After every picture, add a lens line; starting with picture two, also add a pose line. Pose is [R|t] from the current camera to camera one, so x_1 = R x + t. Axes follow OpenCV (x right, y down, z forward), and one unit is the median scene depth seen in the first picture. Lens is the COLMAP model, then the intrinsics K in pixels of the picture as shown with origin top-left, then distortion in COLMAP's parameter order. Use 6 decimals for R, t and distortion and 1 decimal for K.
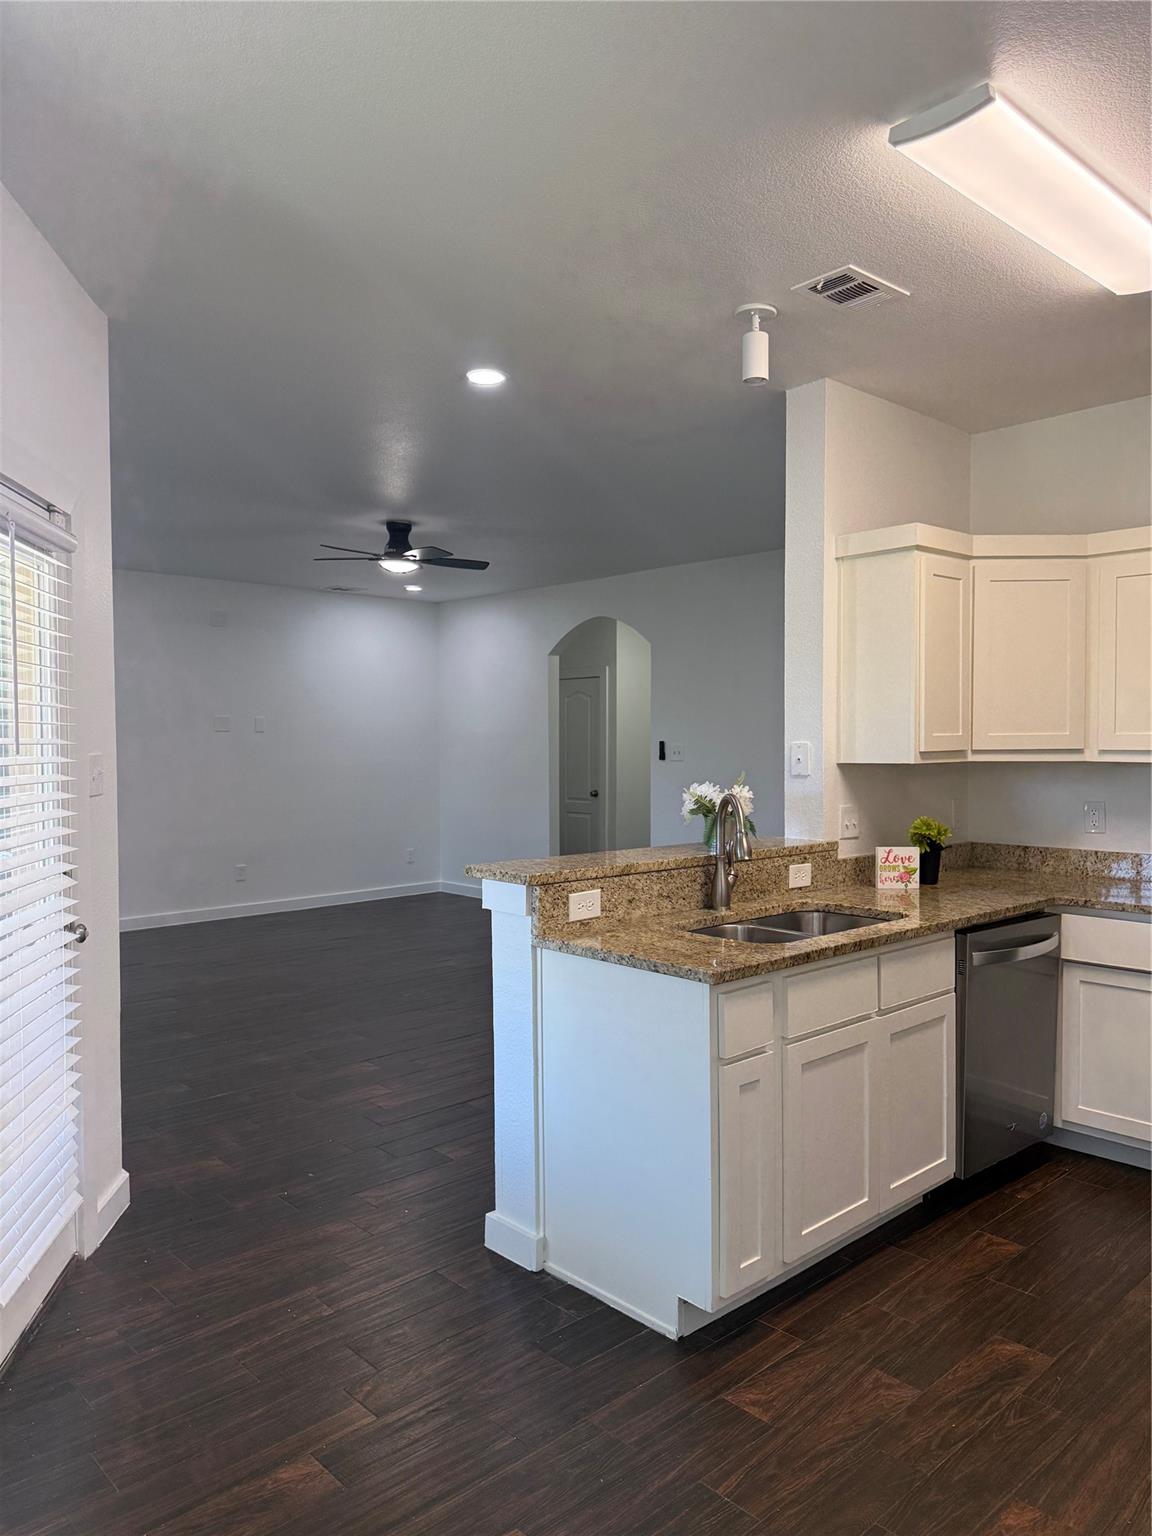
lens RADIAL K [[1084.5, 0, 565.4], [0, 1084.5, 766.4], [0, 0, 1]] dist [0.046116, -0.054593]
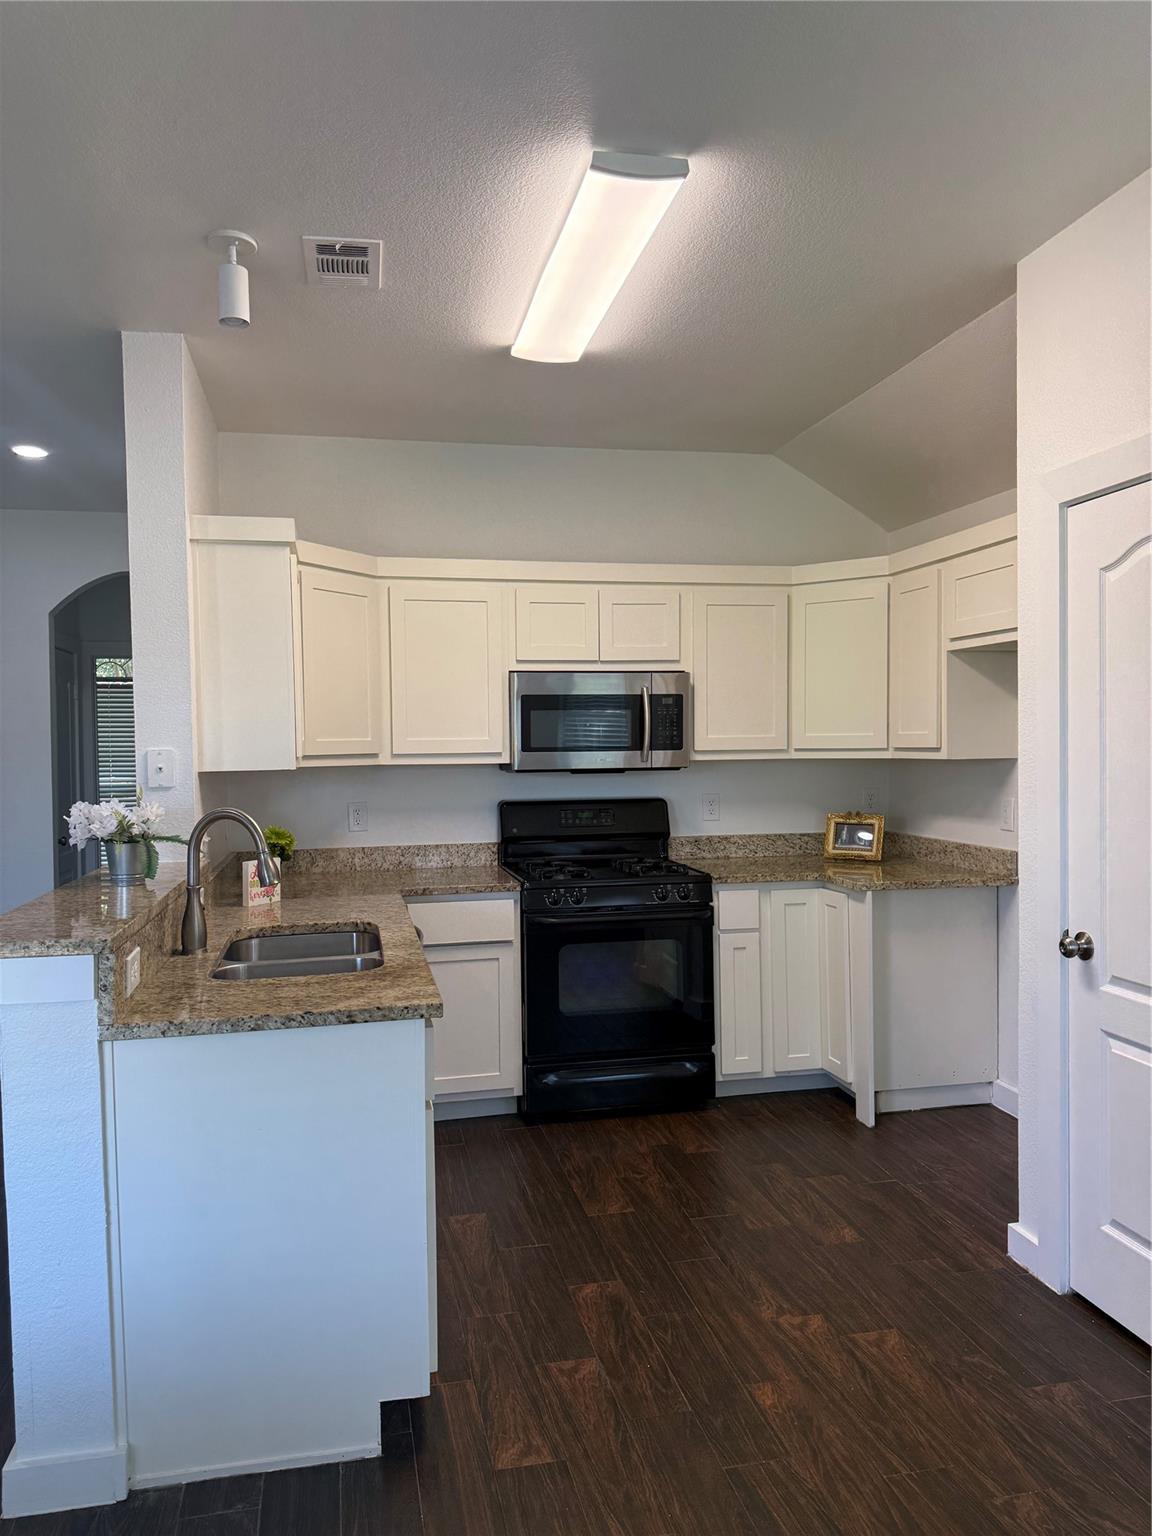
lens RADIAL K [[1084.5, 0, 562.9], [0, 1084.5, 769.4], [0, 0, 1]] dist [0.046116, -0.054593]
pose [[0.510389, -0.021513, 0.859675, -0.475753], [0.027250, 0.999590, 0.008836, -0.006179], [-0.859512, 0.018916, 0.510766, 0.385771]]
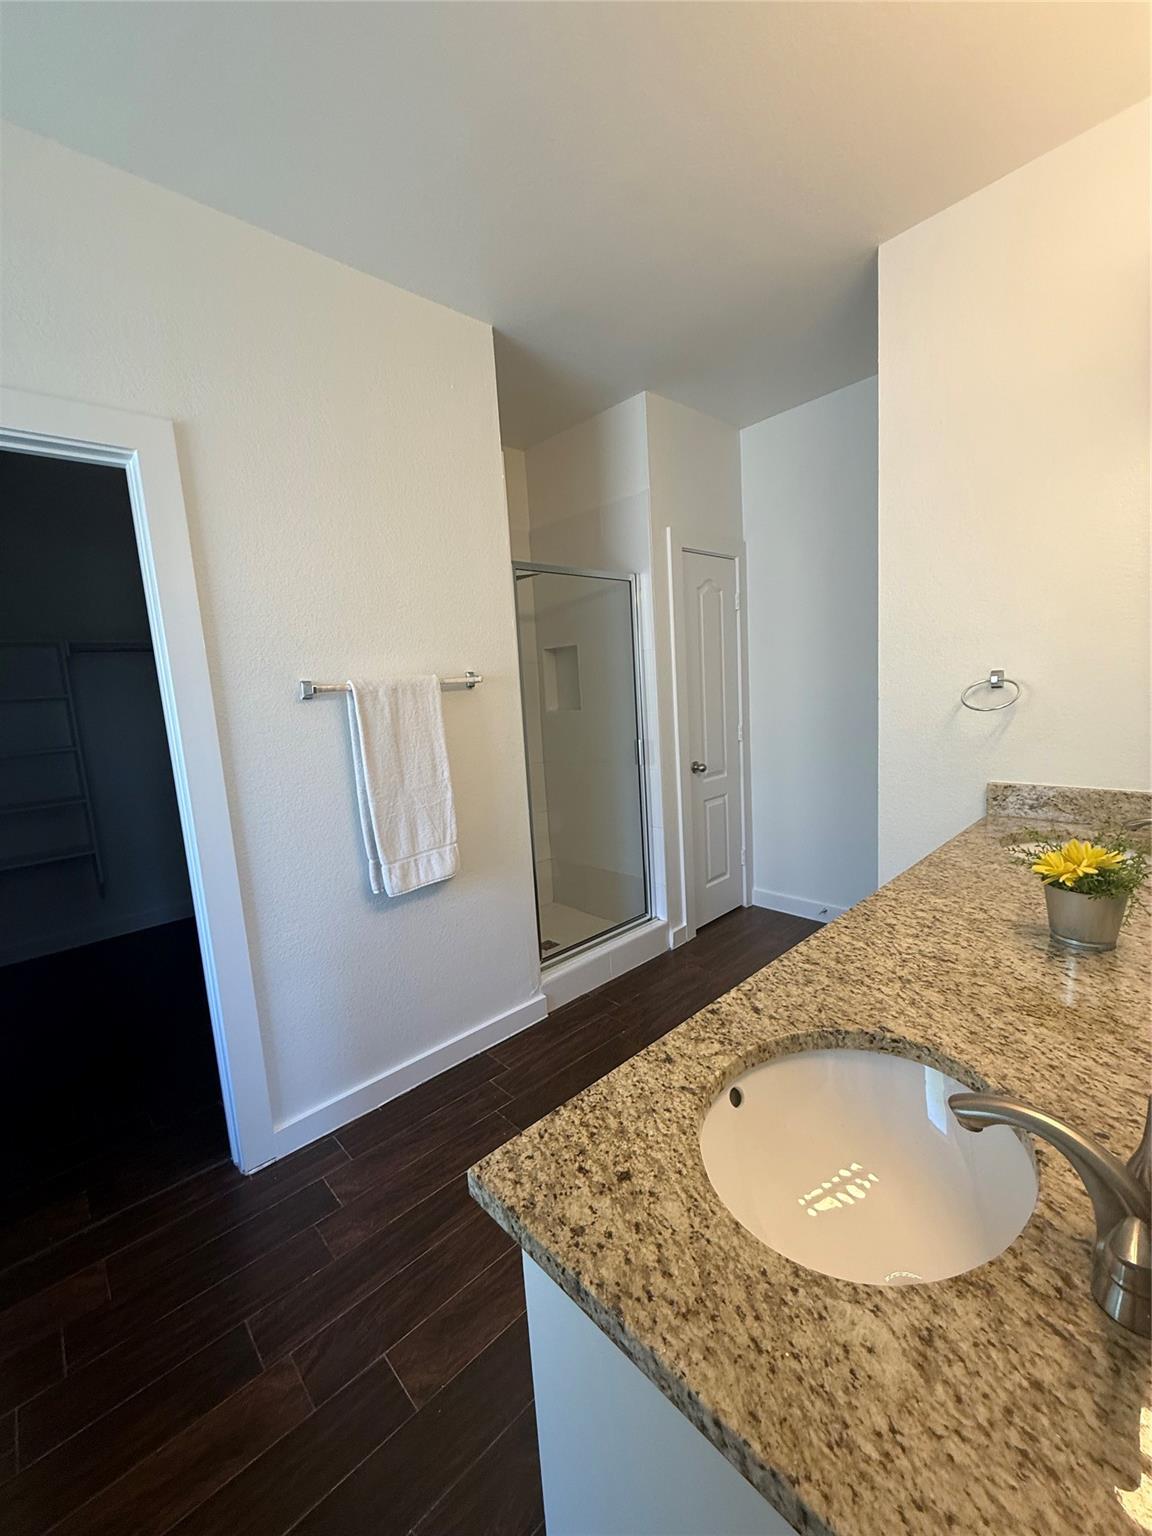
lens RADIAL K [[612.7, 0, 574.6], [0, 612.7, 769.4], [0, 0, 1]] dist [-0.002890, 0.002115]
pose [[-0.997715, 0.067542, -0.001555, 0.719521], [0.066329, 0.983658, 0.167382, -0.030398], [0.012835, 0.166896, -0.985891, 1.530500]]
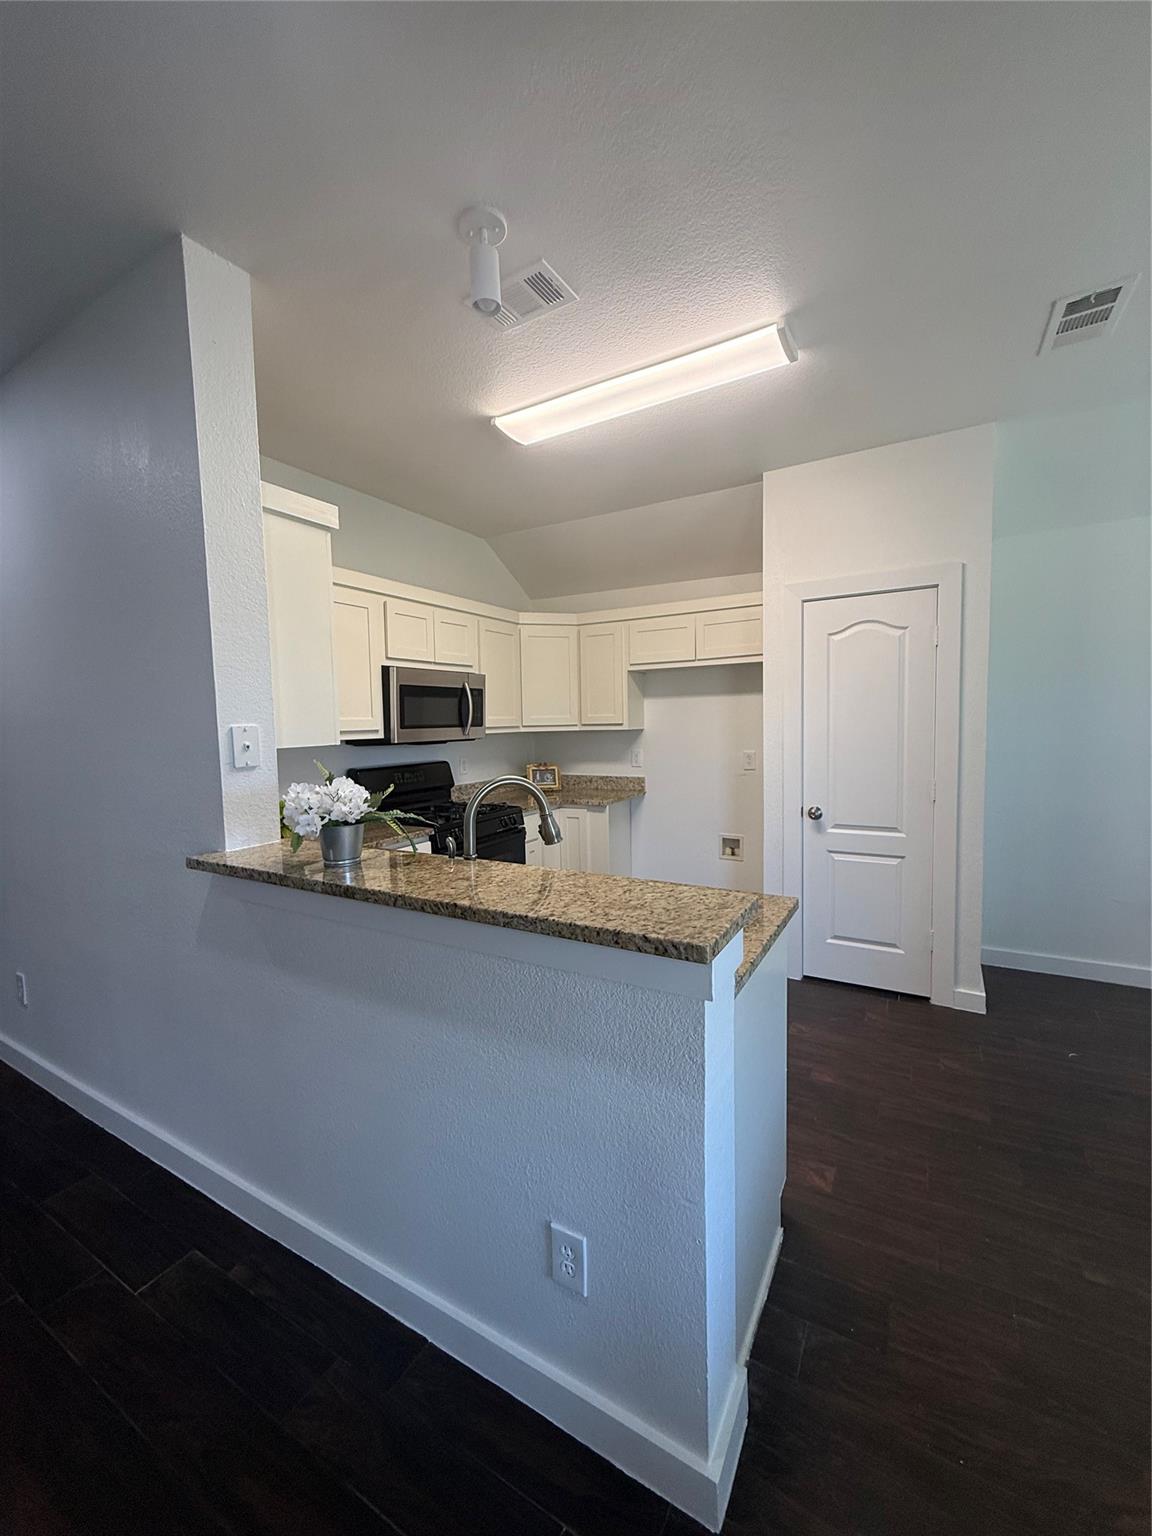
lens RADIAL K [[612.7, 0, 580.4], [0, 612.7, 761.7], [0, 0, 1]] dist [-0.002890, 0.002115]
pose [[-0.300467, -0.051423, 0.952405, -0.369874], [0.043341, 0.996778, 0.067492, -0.019643], [-0.952807, 0.061558, -0.297271, 1.196401]]
